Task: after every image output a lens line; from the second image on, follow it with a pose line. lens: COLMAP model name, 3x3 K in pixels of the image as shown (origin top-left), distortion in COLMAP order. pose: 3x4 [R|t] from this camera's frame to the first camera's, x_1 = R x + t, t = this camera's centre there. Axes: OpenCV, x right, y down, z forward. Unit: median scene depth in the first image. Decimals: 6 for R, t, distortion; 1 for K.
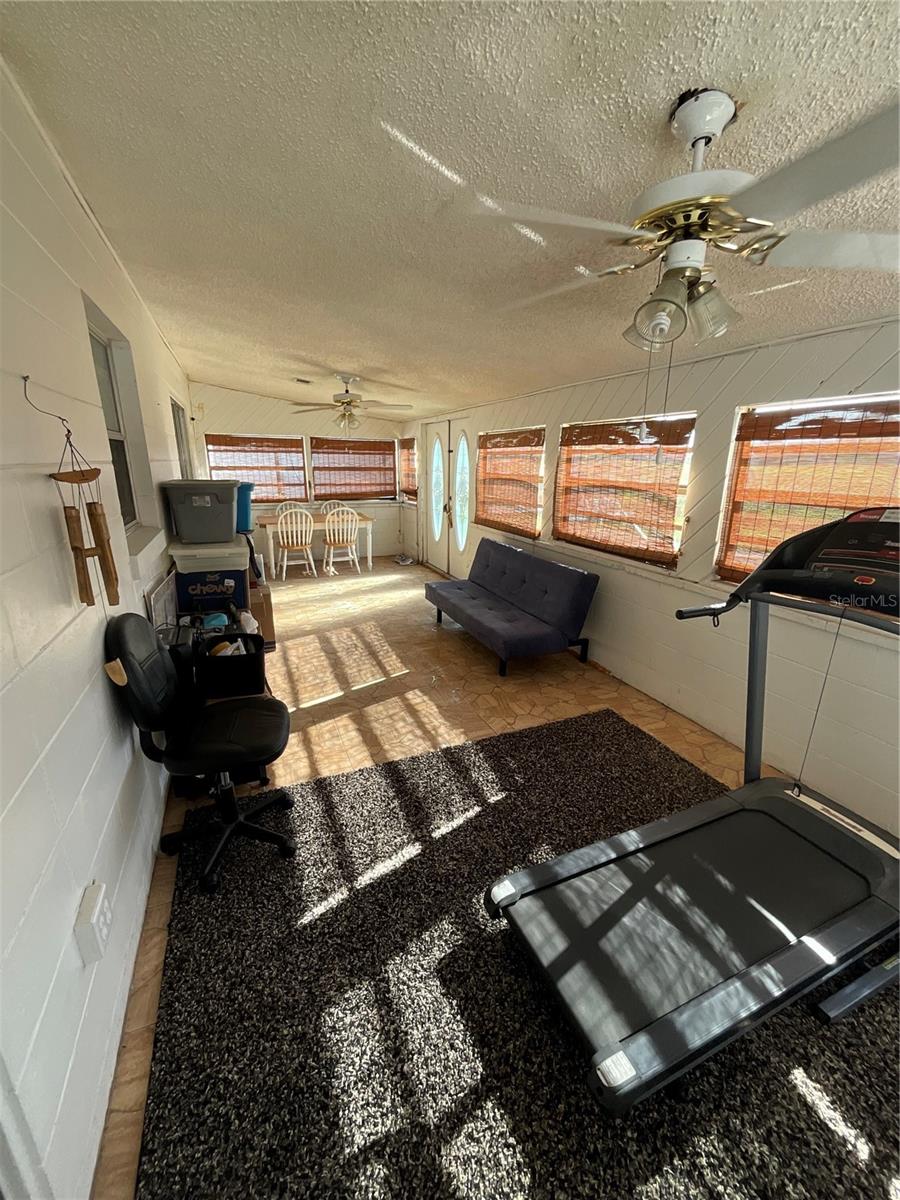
lens RADIAL K [[485.4, 0, 450.8], [0, 485.4, 603.4], [0, 0, 1]] dist [-0.001541, -0.000045]
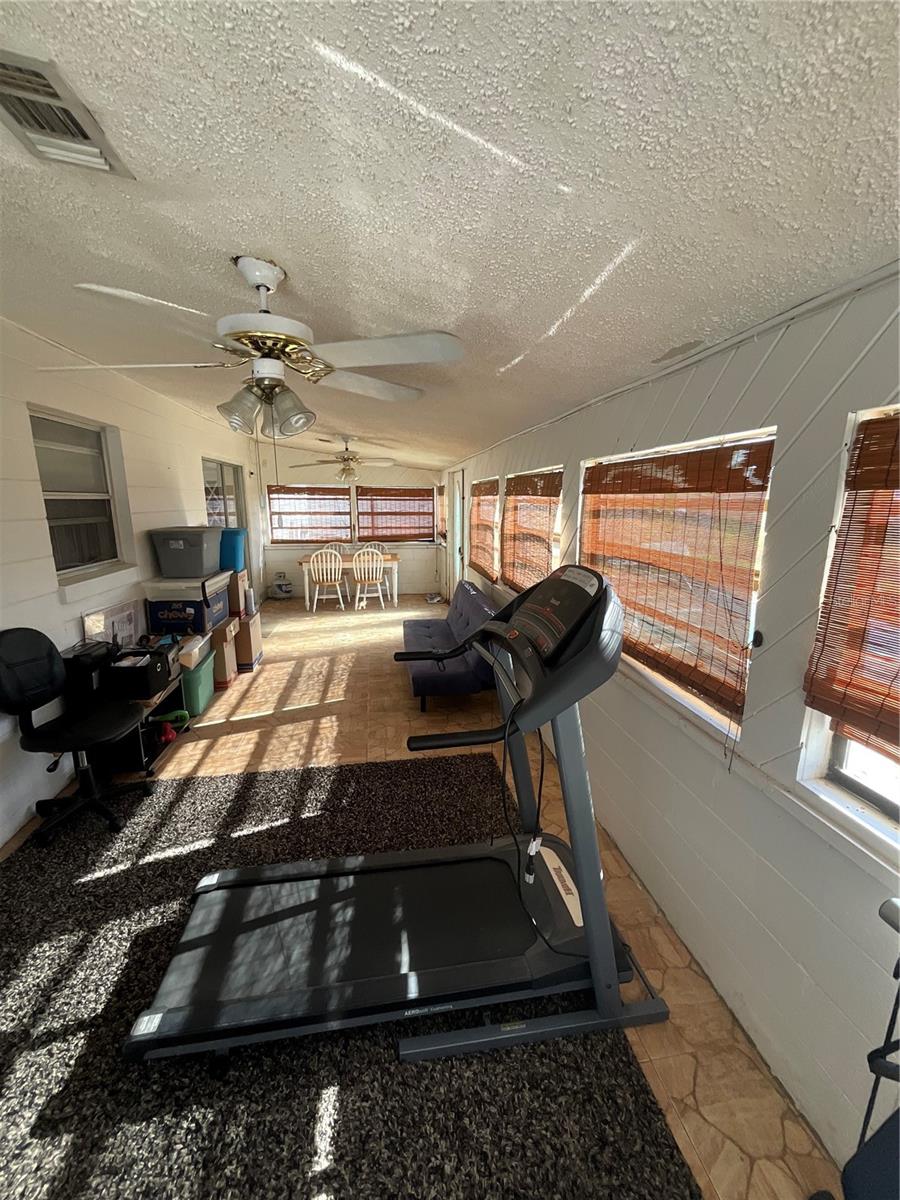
lens RADIAL K [[487.9, 0, 447.9], [0, 487.9, 603.5], [0, 0, 1]] dist [0.011003, -0.004498]
pose [[0.966490, 0.043824, -0.252937, 0.435207], [-0.063588, 0.995483, -0.070497, -0.013170], [0.248705, 0.084219, 0.964911, -0.025624]]
